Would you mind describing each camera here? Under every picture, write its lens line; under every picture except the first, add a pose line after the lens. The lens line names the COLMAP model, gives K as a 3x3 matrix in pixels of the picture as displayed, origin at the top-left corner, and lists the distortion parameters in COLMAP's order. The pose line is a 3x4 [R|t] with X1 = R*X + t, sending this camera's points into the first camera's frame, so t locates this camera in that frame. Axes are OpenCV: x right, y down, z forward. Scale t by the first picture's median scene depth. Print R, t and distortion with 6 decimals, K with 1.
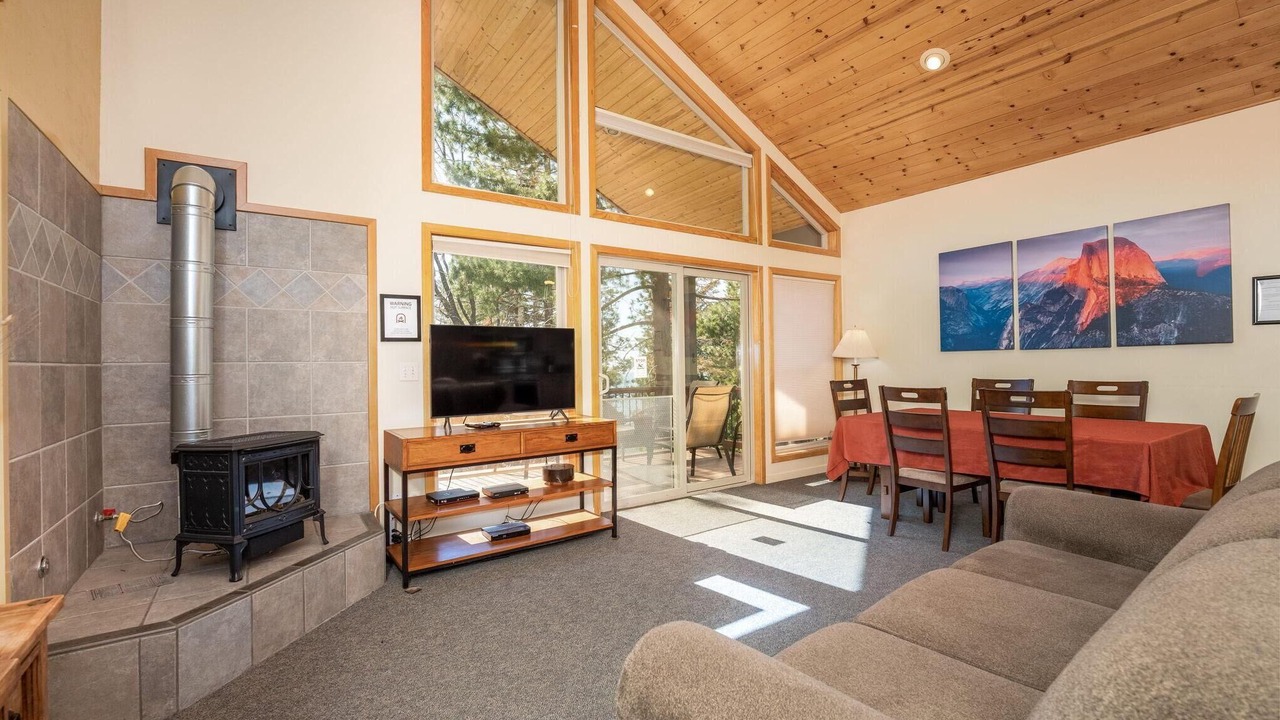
lens RADIAL K [[552.7, 0, 640.0], [0, 552.7, 360.0], [0, 0, 1]] dist [-0.018250, 0.000066]
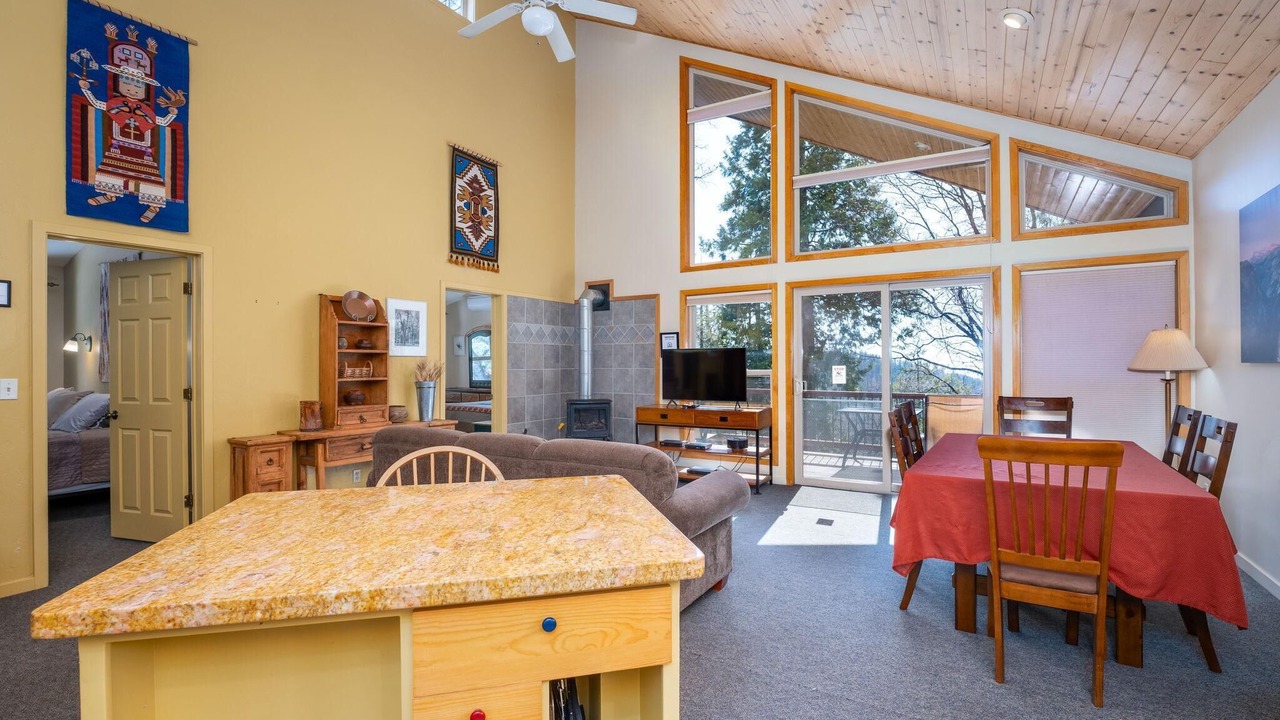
lens RADIAL K [[576.0, 0, 640.0], [0, 576.0, 360.0], [0, 0, 1]] dist [-0.001591, -0.000002]
pose [[0.402146, 0.006560, -0.915552, 1.195891], [0.004163, 0.999951, 0.008993, -0.039788], [0.915566, -0.007429, 0.402099, 0.120539]]
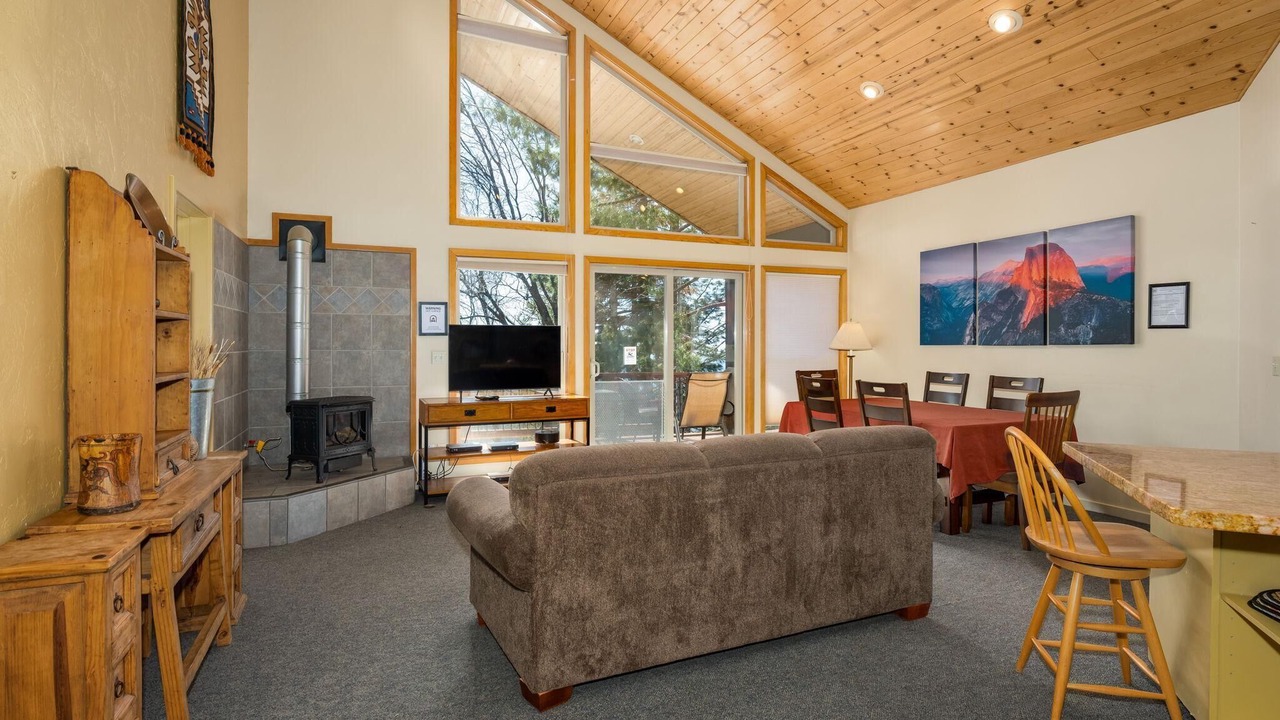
lens RADIAL K [[648.7, 0, 639.1], [0, 648.7, 343.7], [0, 0, 1]] dist [0.002487, 0.000127]
pose [[0.977462, 0.014032, -0.210646, 0.384889], [-0.012312, 0.999879, 0.009474, -0.032183], [0.210753, -0.006667, 0.977517, -0.449935]]
